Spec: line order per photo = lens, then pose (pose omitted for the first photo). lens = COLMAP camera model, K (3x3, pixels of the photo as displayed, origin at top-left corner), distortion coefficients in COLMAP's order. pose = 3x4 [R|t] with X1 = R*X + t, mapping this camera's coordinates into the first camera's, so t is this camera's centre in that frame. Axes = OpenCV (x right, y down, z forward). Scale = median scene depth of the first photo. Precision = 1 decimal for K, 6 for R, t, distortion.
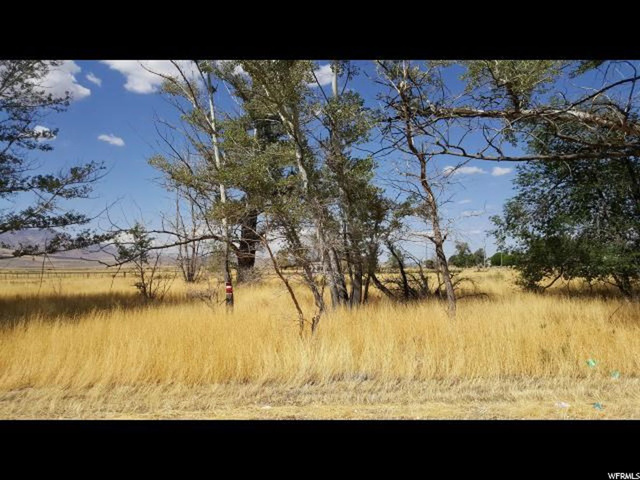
lens RADIAL K [[449.9, 0, 322.8], [0, 449.9, 241.2], [0, 0, 1]] dist [0.128381, -0.193543]
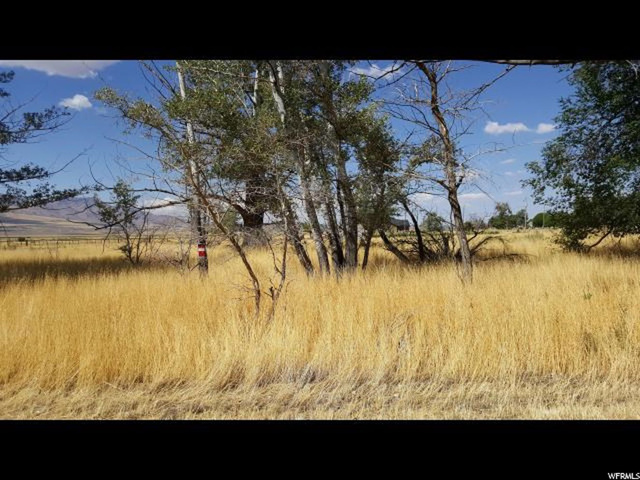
lens RADIAL K [[468.7, 0, 321.7], [0, 468.7, 247.1], [0, 0, 1]] dist [0.001468, -0.003777]
pose [[0.997550, -0.009570, -0.069305, 0.055697], [0.015847, 0.995761, 0.090604, 0.016864], [0.068145, -0.091480, 0.993473, 0.118965]]
